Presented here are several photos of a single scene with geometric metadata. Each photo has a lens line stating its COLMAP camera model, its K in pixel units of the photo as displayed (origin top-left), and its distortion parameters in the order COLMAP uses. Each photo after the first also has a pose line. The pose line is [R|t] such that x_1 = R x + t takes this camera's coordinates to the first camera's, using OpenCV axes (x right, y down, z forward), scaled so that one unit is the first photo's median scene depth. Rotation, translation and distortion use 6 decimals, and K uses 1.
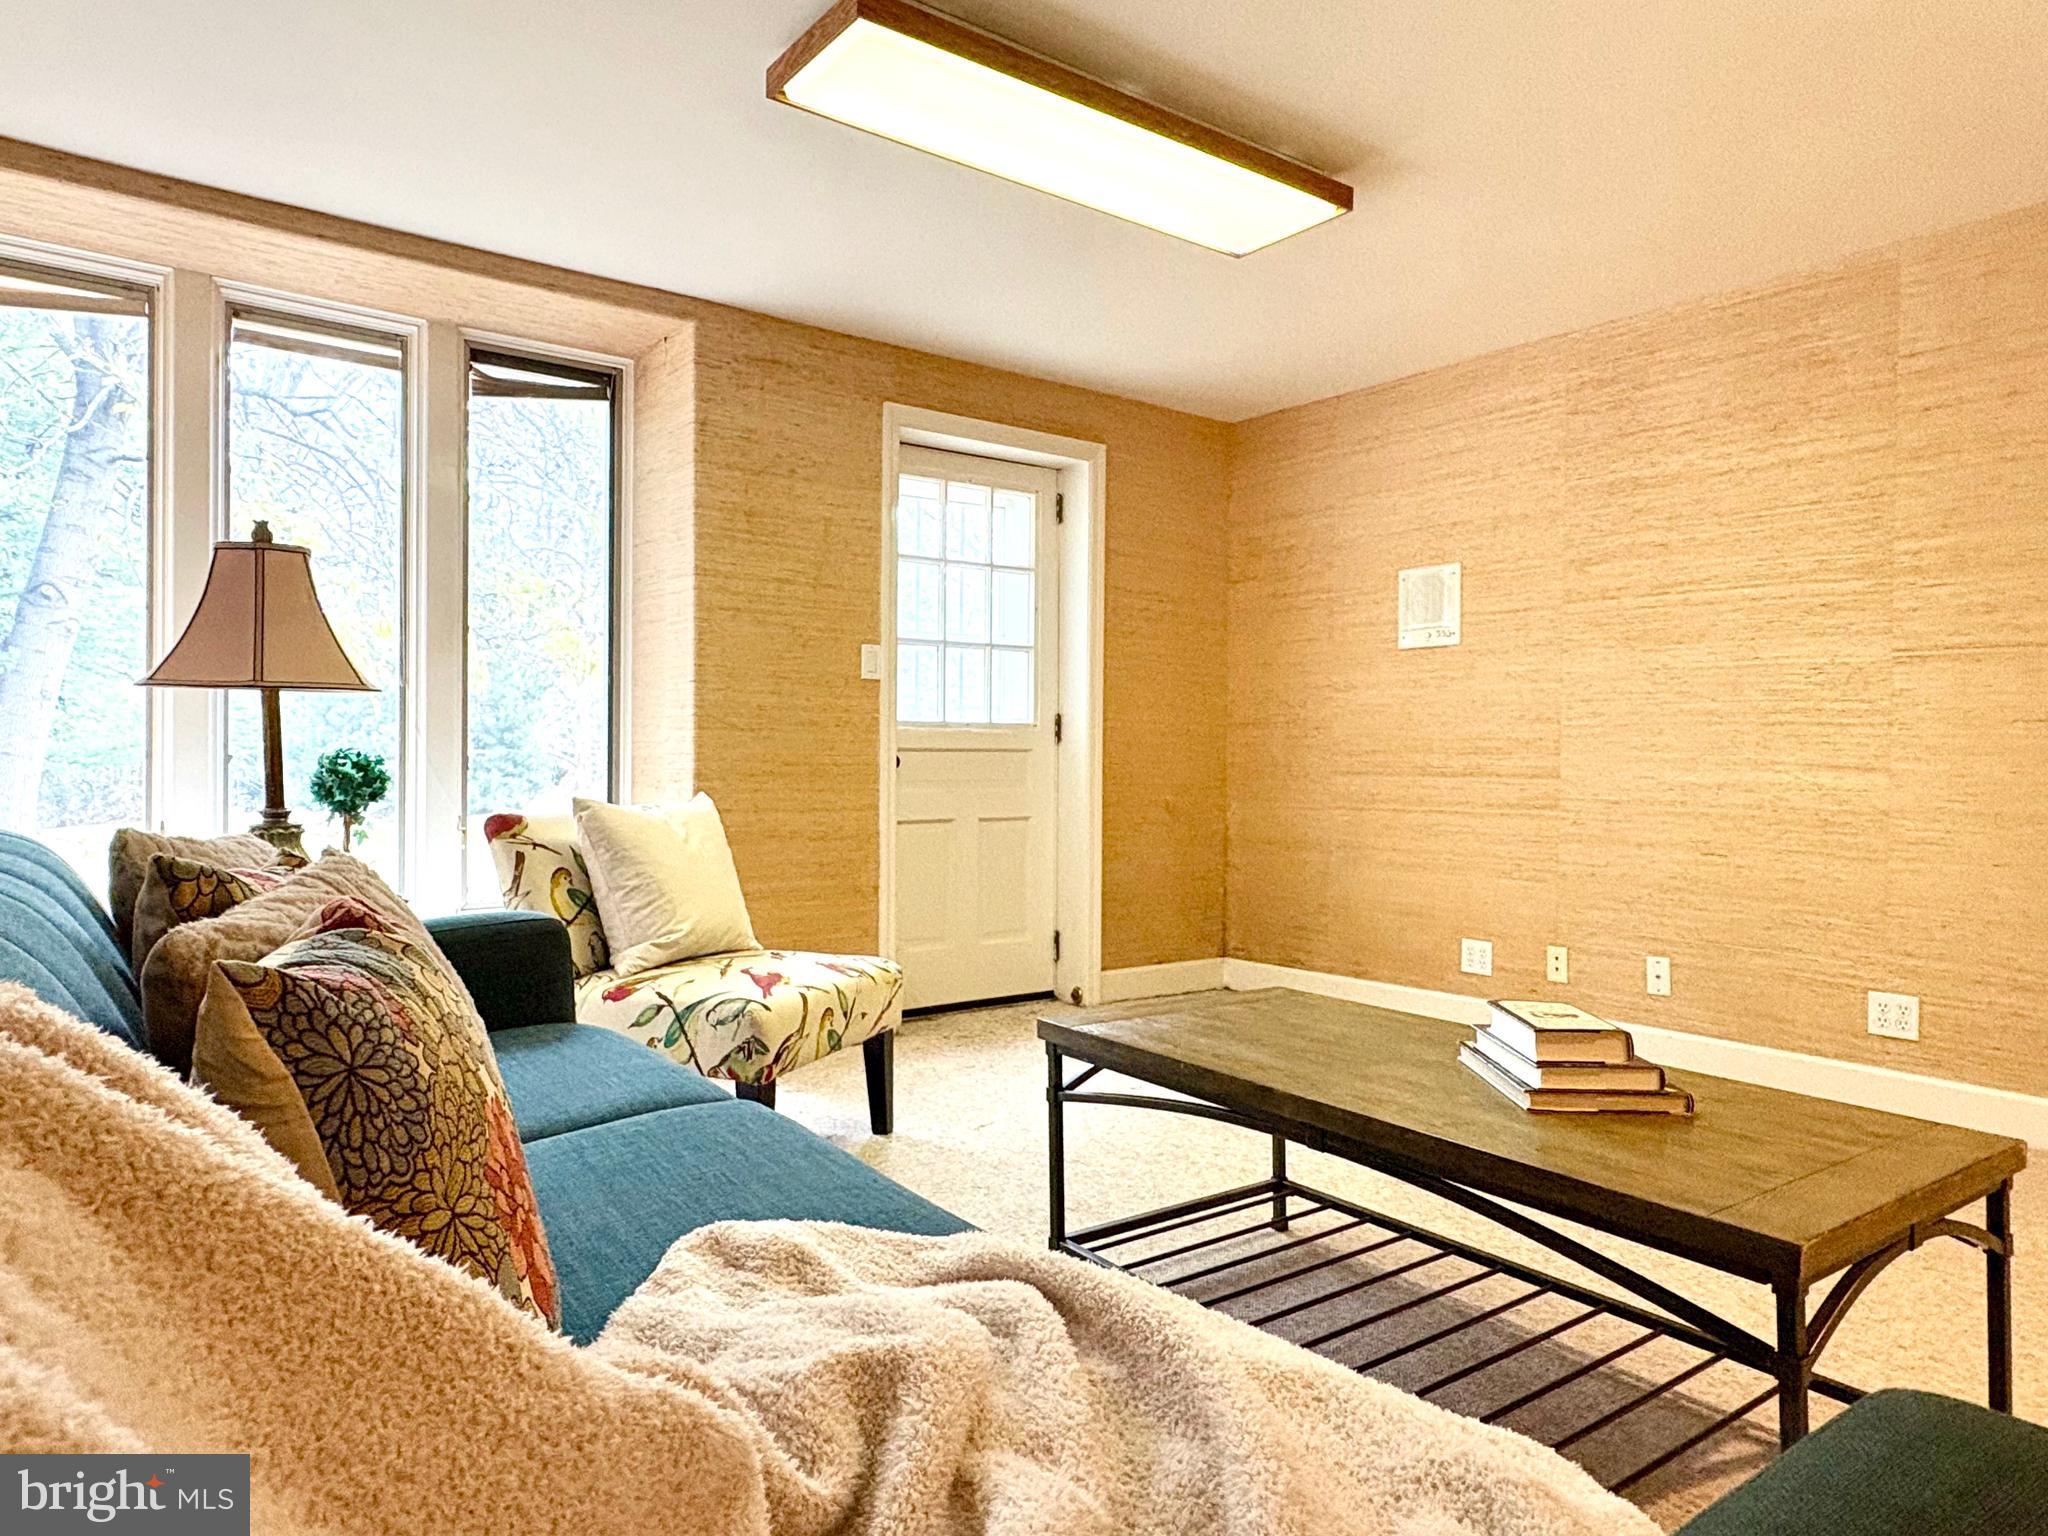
lens RADIAL K [[1272.9, 0, 1021.5], [0, 1272.9, 769.7], [0, 0, 1]] dist [-0.001876, 0.003121]
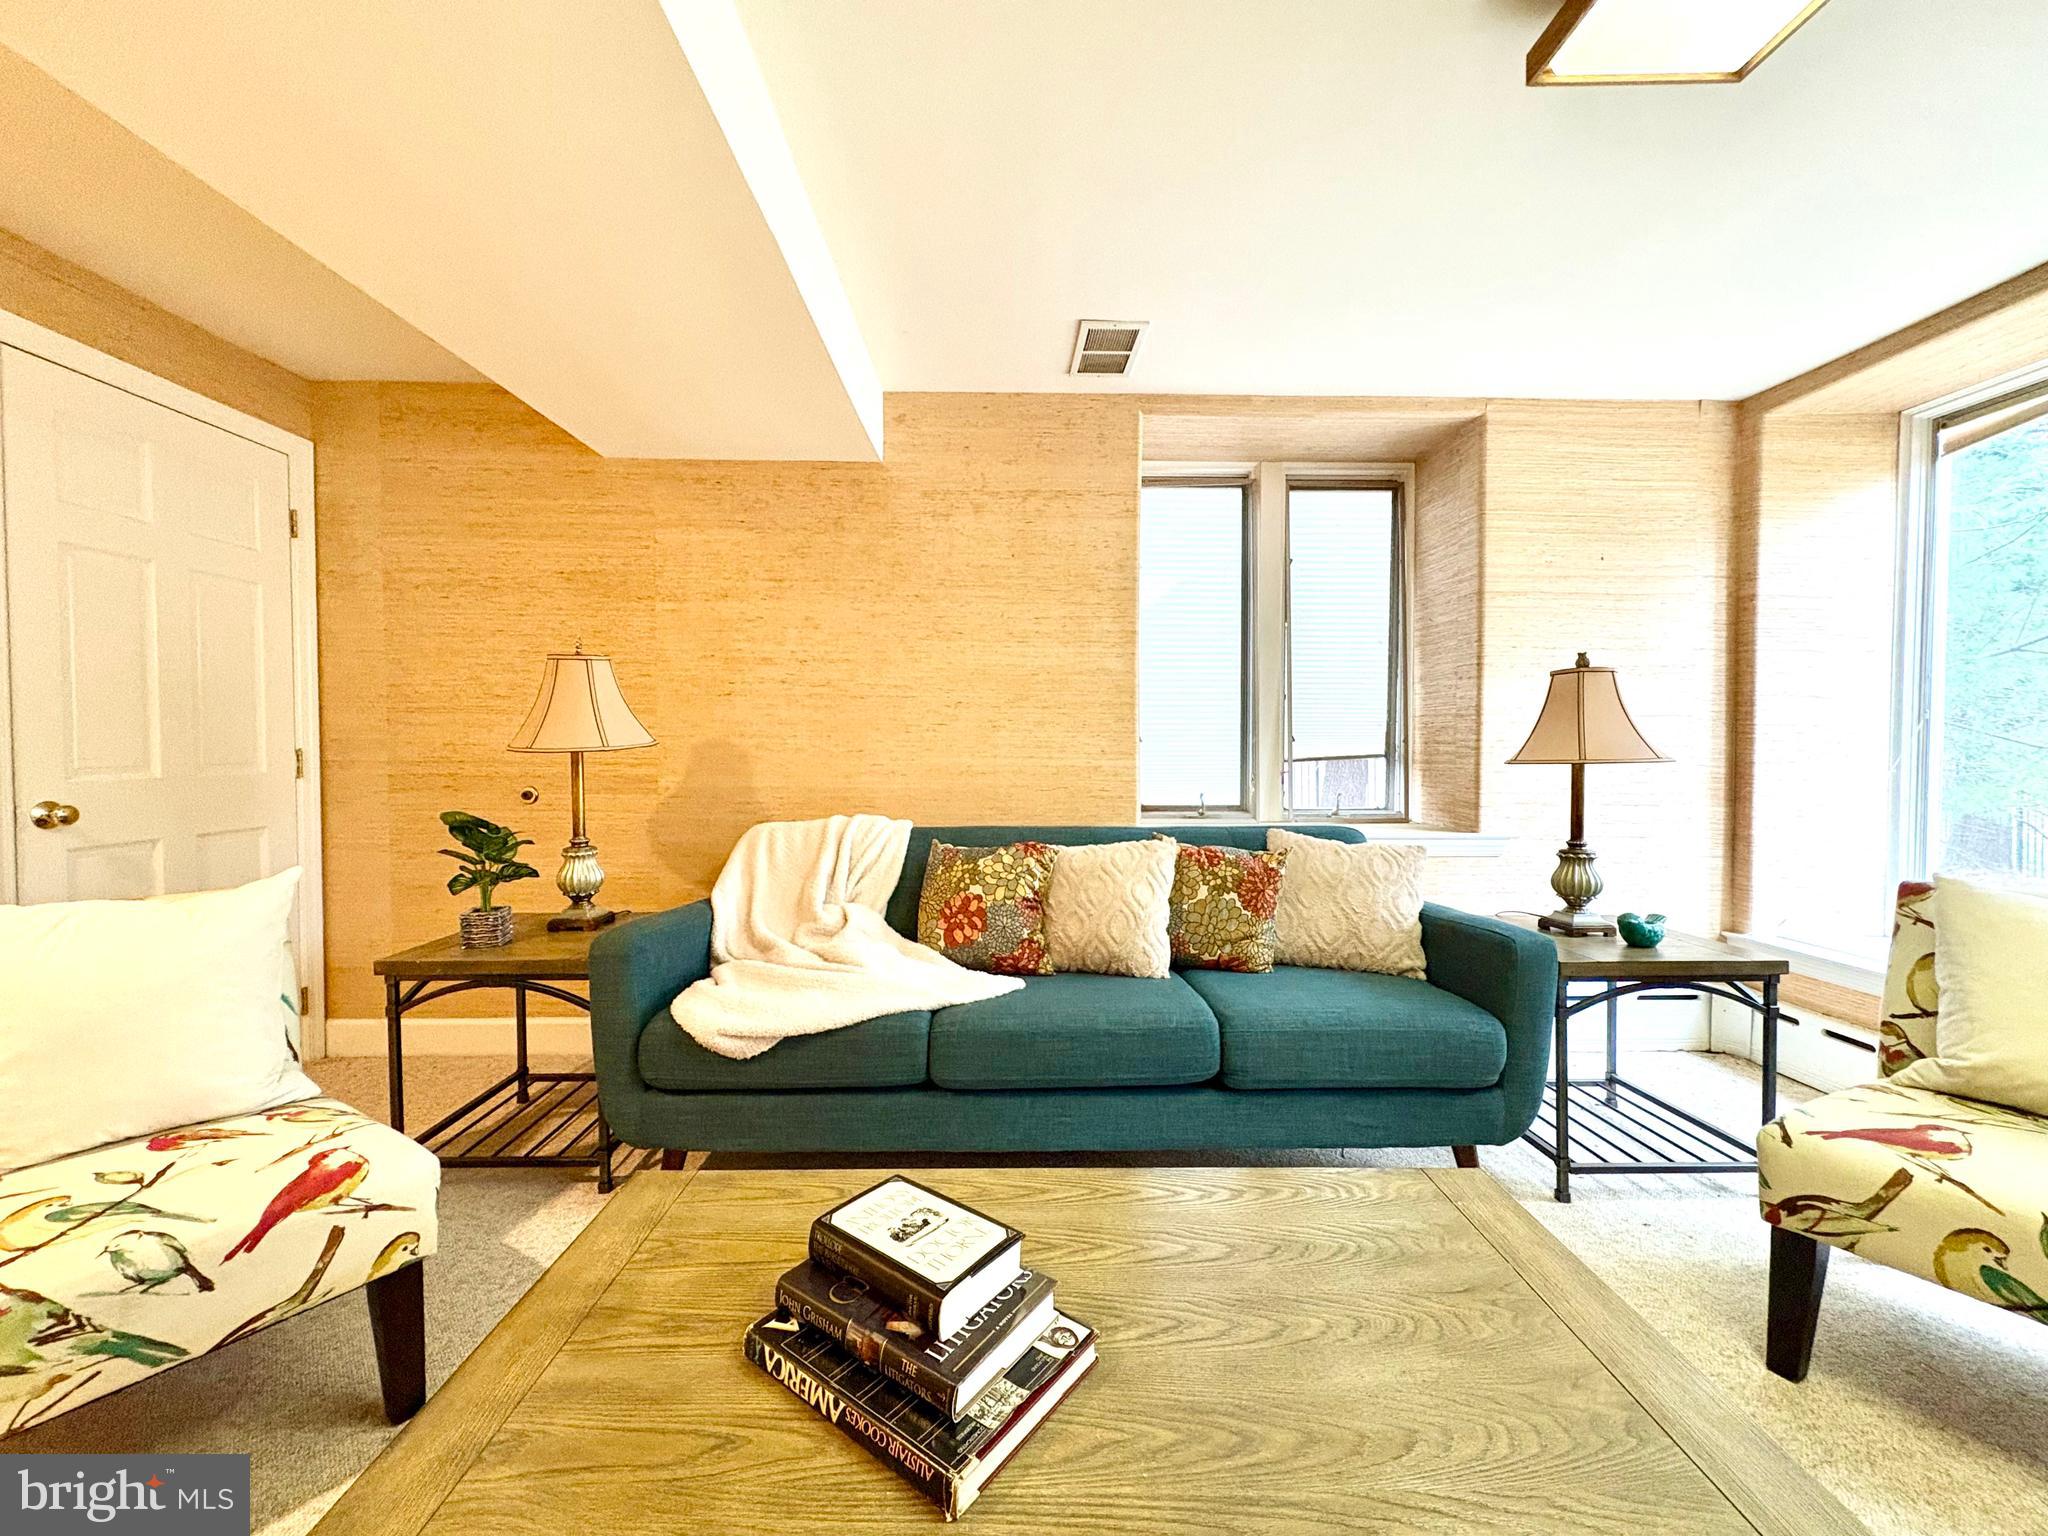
lens RADIAL K [[811.8, 0, 1020.4], [0, 811.8, 766.8], [0, 0, 1]] dist [0.000566, 0.000114]
pose [[-0.587026, 0.013102, -0.809462, 0.352236], [-0.010438, 0.999663, 0.023750, -0.043858], [0.809501, 0.022392, -0.586692, 0.606958]]
